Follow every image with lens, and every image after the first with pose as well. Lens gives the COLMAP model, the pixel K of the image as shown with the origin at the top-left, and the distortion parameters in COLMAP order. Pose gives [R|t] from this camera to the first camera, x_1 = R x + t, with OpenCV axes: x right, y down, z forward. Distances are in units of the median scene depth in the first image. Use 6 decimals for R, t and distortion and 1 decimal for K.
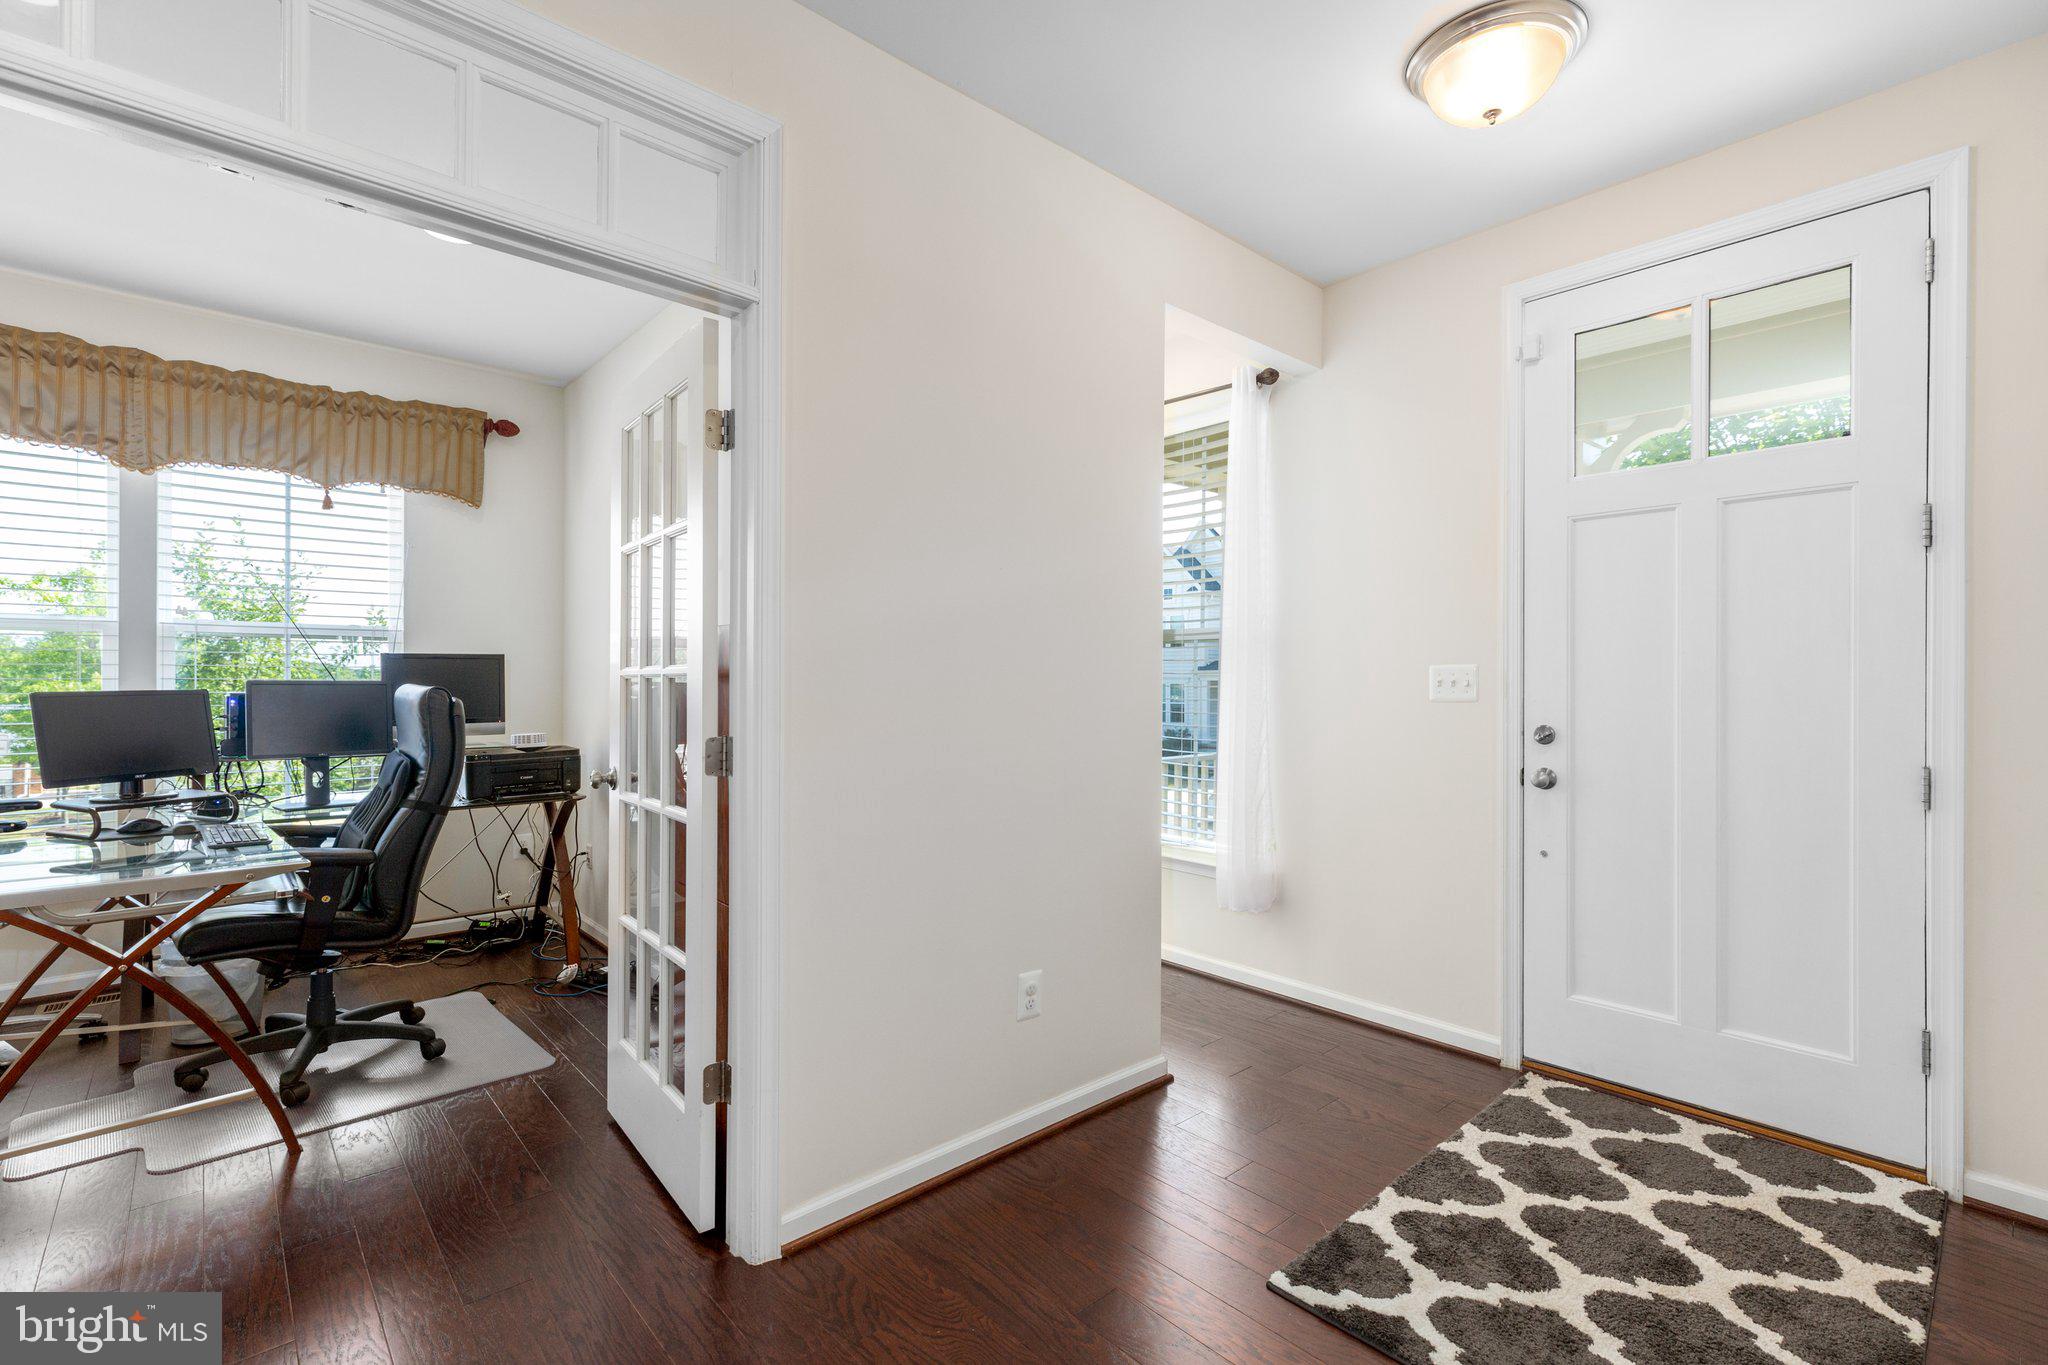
lens RADIAL K [[924.1, 0, 1013.9], [0, 924.1, 678.9], [0, 0, 1]] dist [-0.000716, 0.002565]
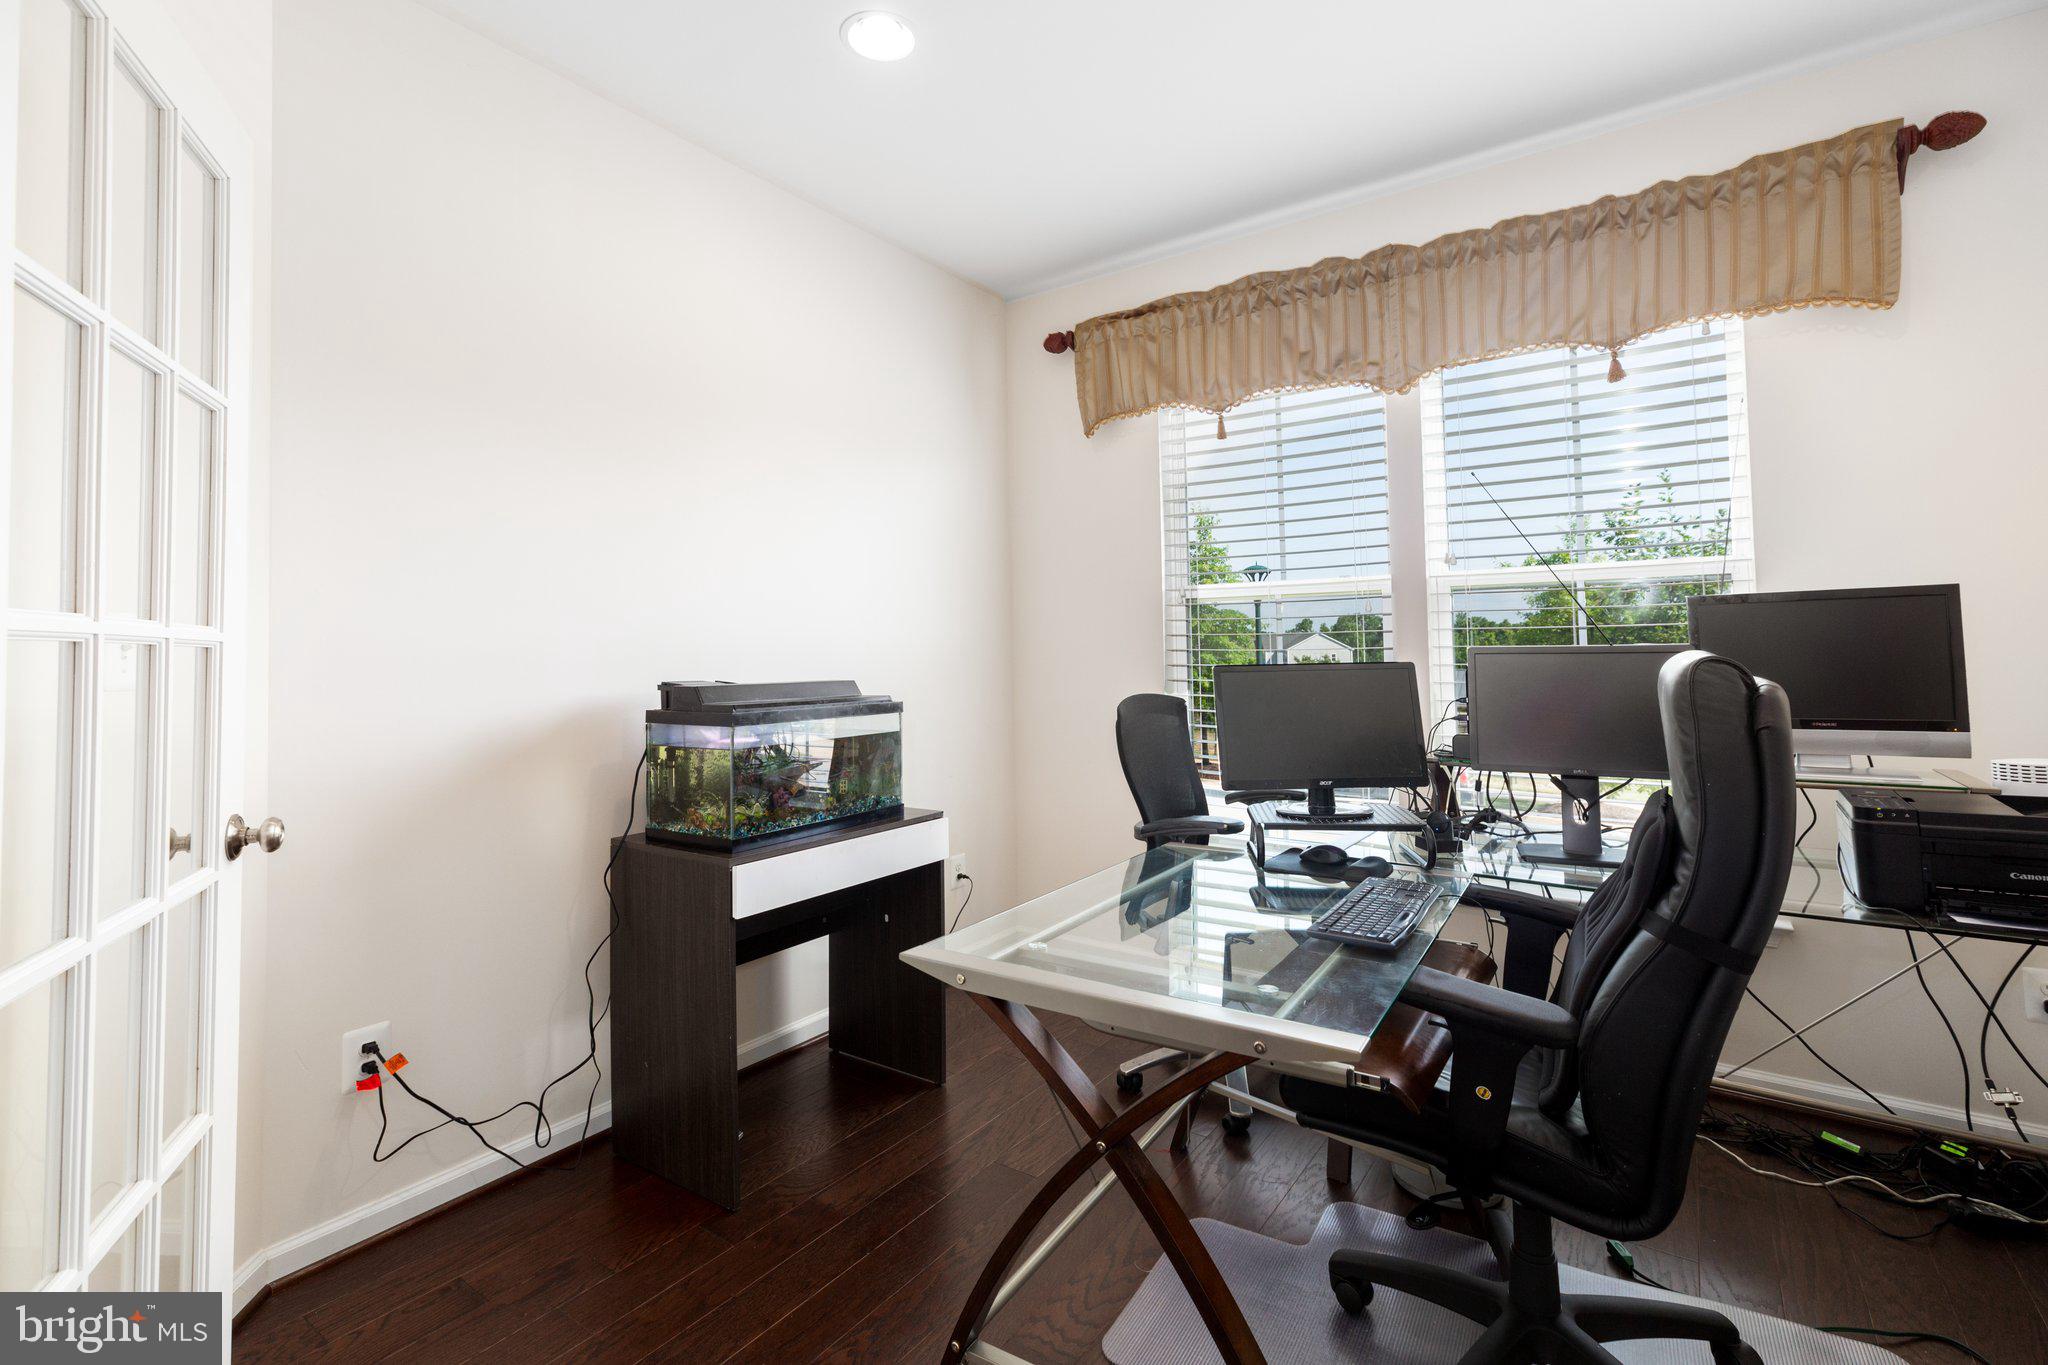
lens RADIAL K [[924.1, 0, 1054.5], [0, 924.1, 617.2], [0, 0, 1]] dist [-0.000716, 0.002565]
pose [[0.237890, -0.046434, -0.970182, -0.228461], [0.016206, 0.998907, -0.043835, 0.002798], [0.971157, -0.005295, 0.238383, 0.487235]]
